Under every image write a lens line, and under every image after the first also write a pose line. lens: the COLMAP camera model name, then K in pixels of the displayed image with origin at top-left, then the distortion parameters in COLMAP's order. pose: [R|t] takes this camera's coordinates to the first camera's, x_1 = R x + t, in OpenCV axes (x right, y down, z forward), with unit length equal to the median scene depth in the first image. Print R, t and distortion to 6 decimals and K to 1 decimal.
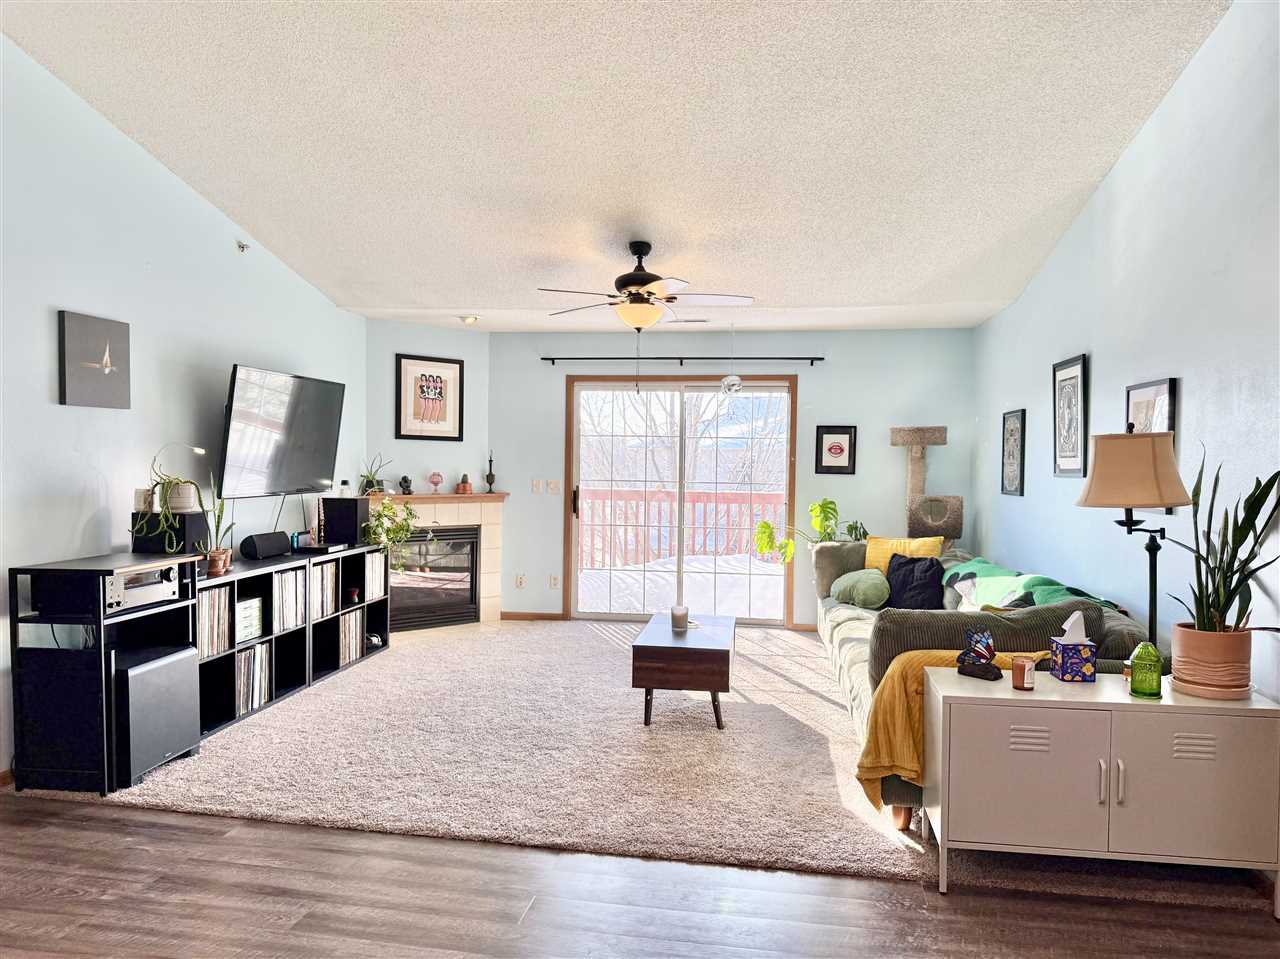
lens RADIAL K [[904.8, 0, 637.9], [0, 904.8, 483.2], [0, 0, 1]] dist [0.047218, -0.048377]
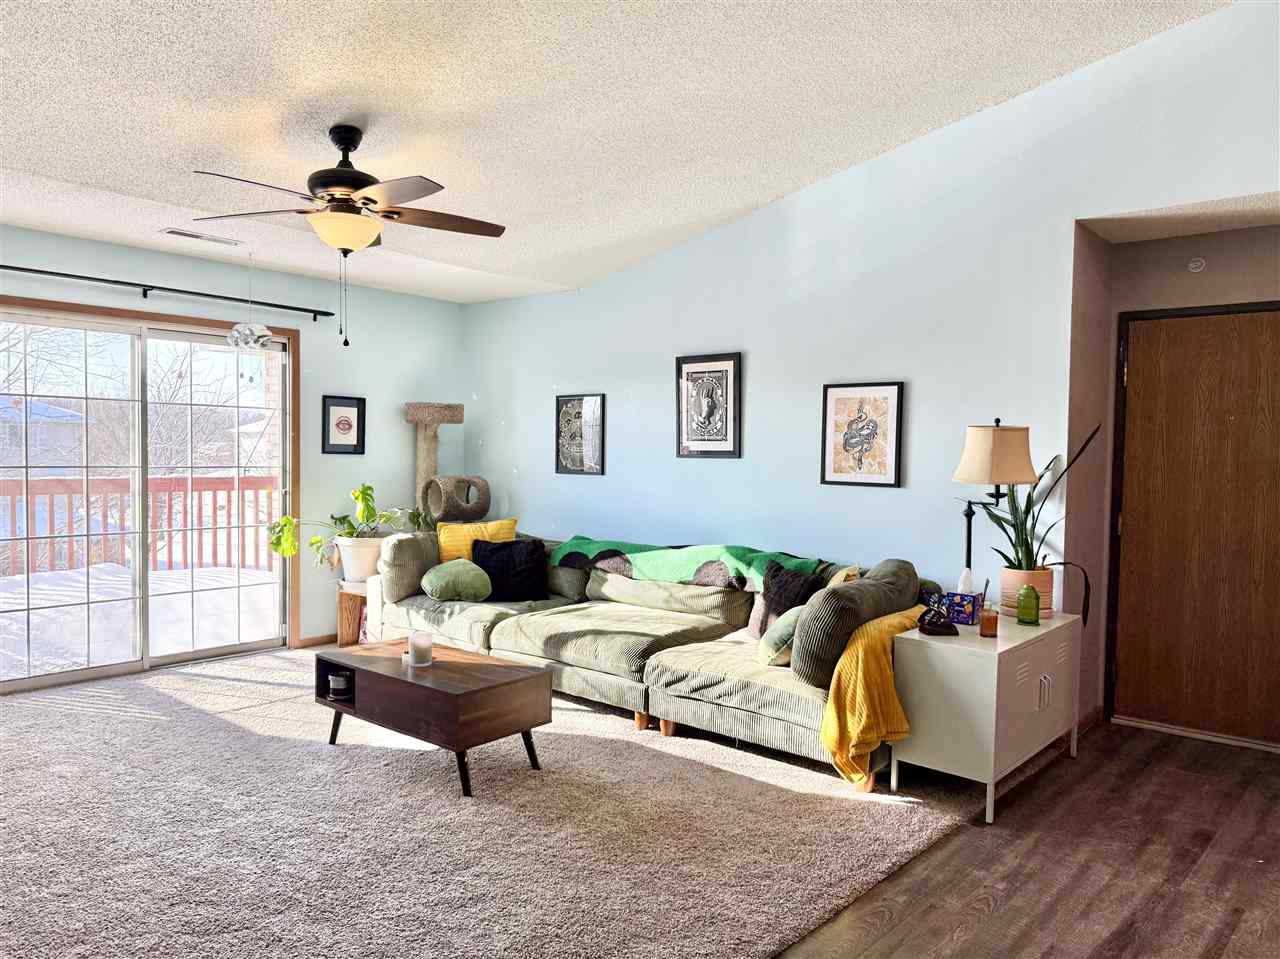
lens RADIAL K [[904.8, 0, 644.0], [0, 904.8, 481.4], [0, 0, 1]] dist [0.047218, -0.048377]
pose [[0.525481, -0.033160, 0.850159, -0.353752], [0.008659, 0.999397, 0.033629, -0.010486], [-0.850761, -0.010310, 0.525451, 0.316344]]
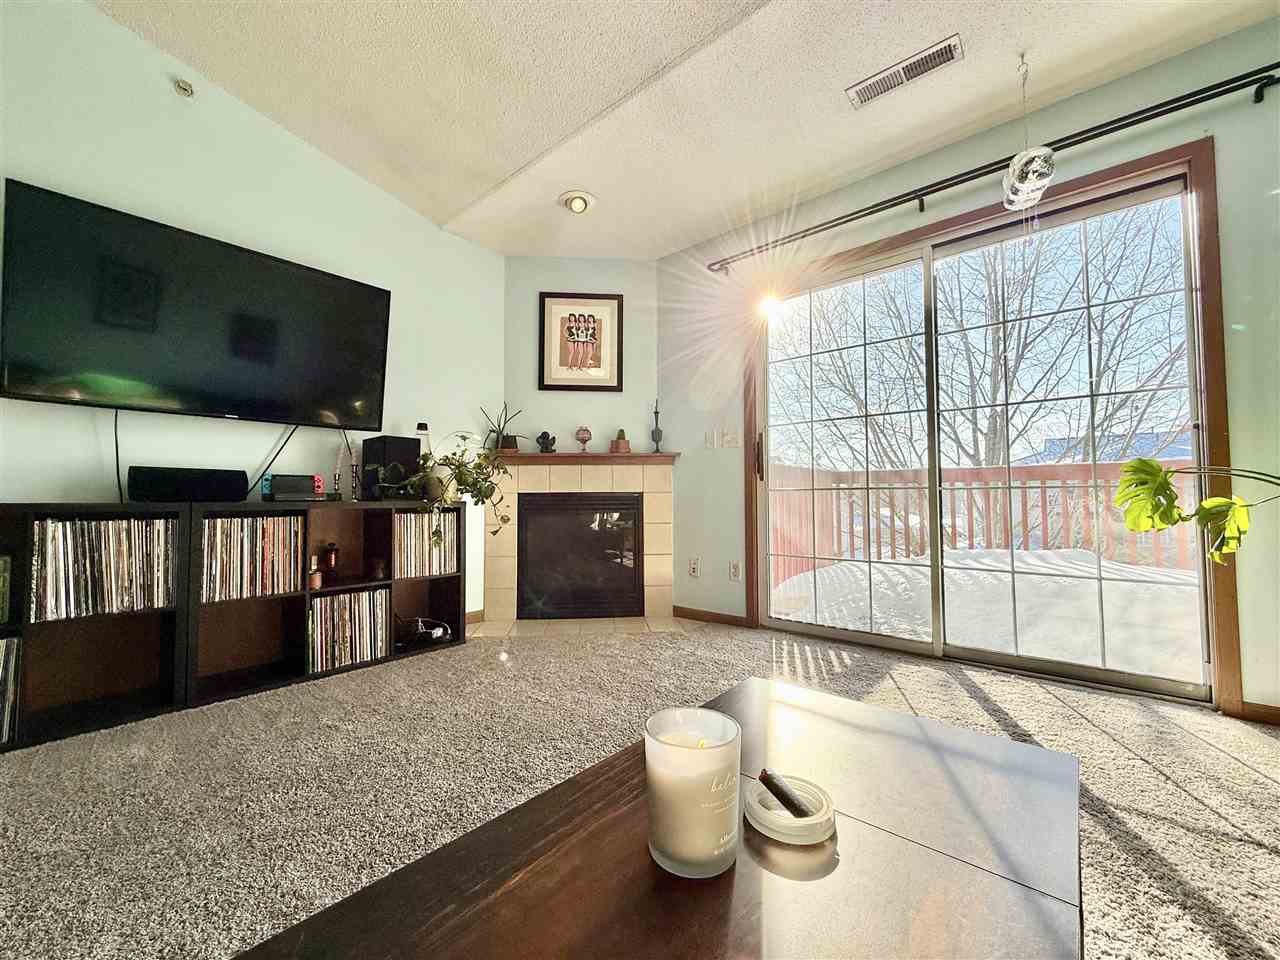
lens RADIAL K [[527.3, 0, 620.2], [0, 527.3, 481.5], [0, 0, 1]] dist [-0.003771, -0.000536]
pose [[0.835216, -0.034056, -0.548866, 0.066510], [0.001225, 0.998193, -0.060071, 0.066481], [0.549920, 0.049500, 0.833749, 0.631136]]
